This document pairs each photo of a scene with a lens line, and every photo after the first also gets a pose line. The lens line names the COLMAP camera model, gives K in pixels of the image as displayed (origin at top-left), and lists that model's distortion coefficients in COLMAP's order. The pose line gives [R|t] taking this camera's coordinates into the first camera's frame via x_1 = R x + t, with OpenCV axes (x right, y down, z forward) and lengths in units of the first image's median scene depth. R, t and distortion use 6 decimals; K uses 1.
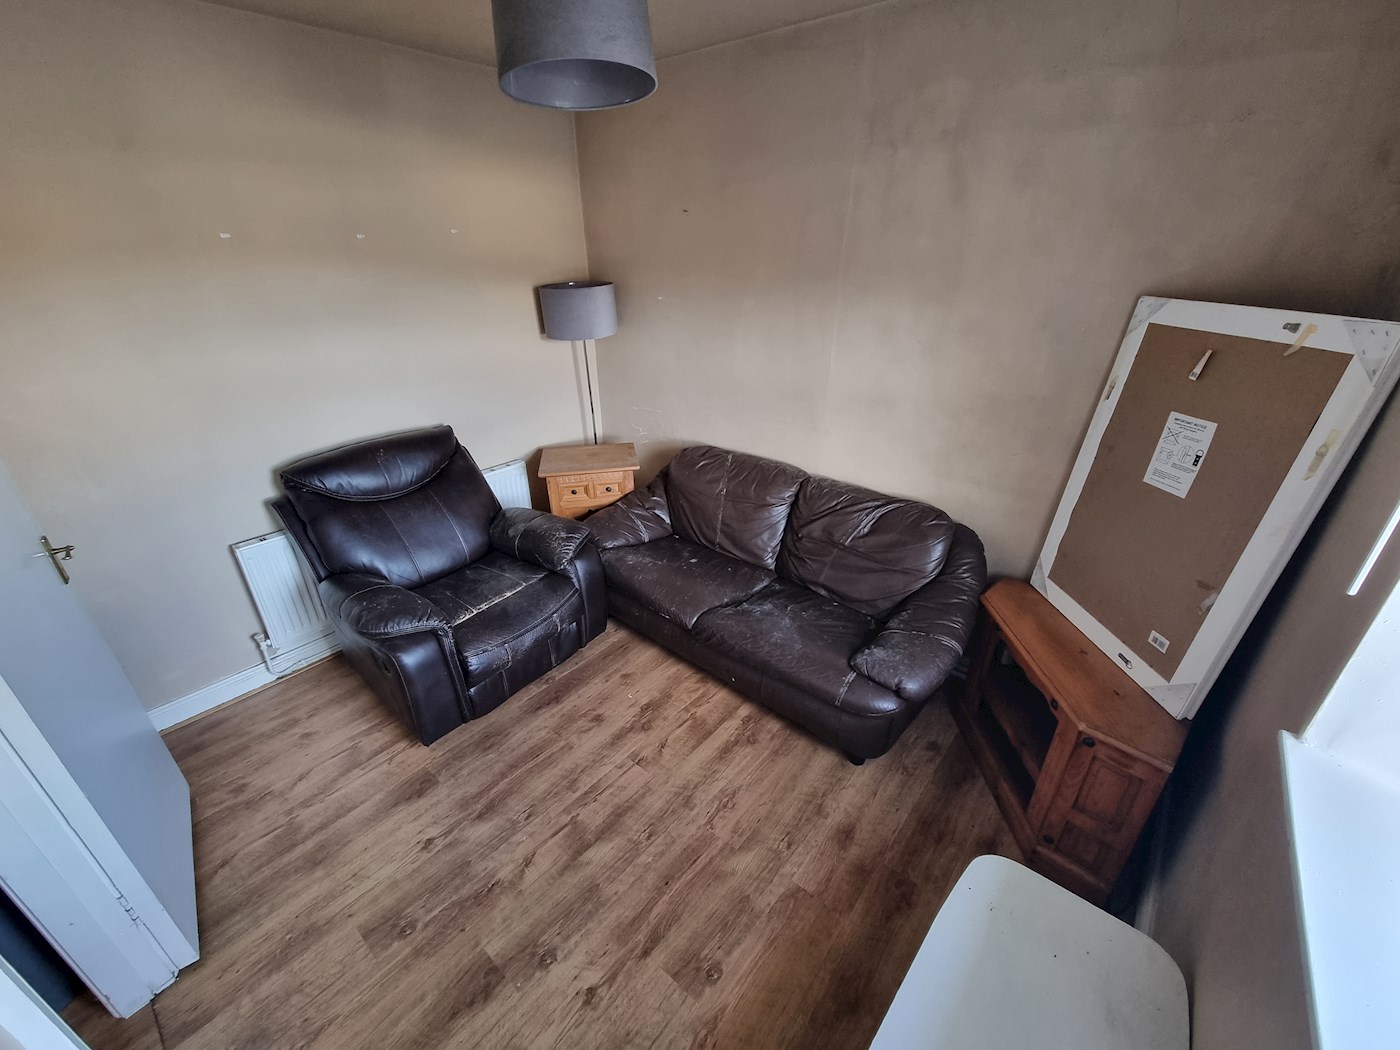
lens RADIAL K [[579.7, 0, 700.8], [0, 579.7, 541.9], [0, 0, 1]] dist [-0.001896, 0.000724]
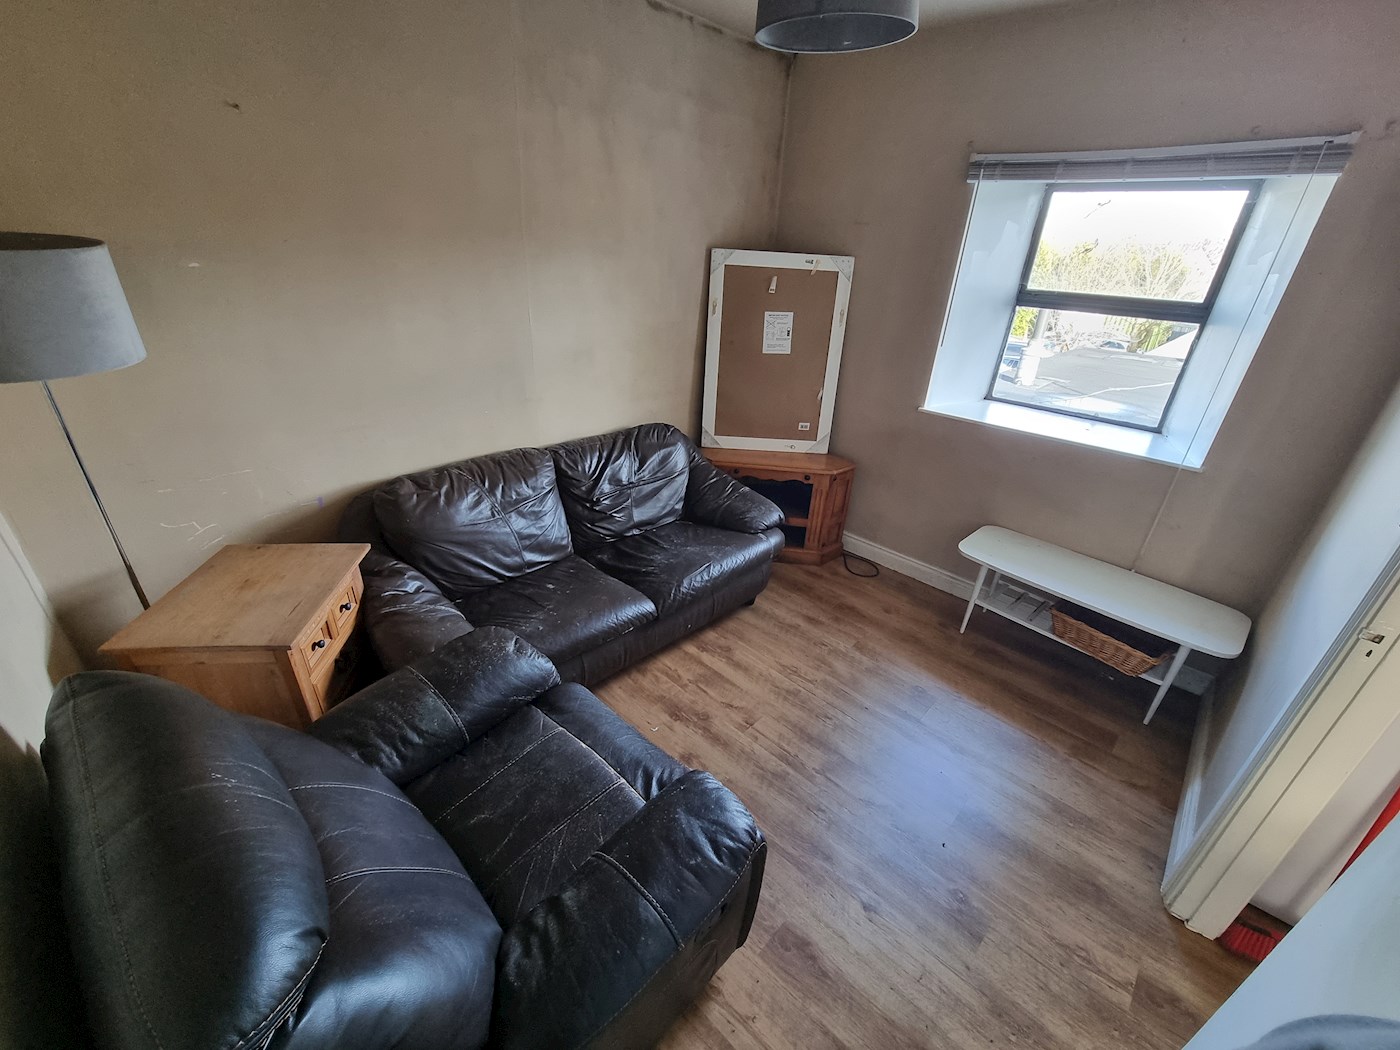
lens RADIAL K [[579.7, 0, 700.8], [0, 579.7, 541.9], [0, 0, 1]] dist [-0.001896, 0.000724]
pose [[0.057327, -0.459169, 0.886497, -0.945032], [0.401786, 0.823485, 0.400549, -0.355214], [-0.913937, 0.333220, 0.231695, 0.801184]]
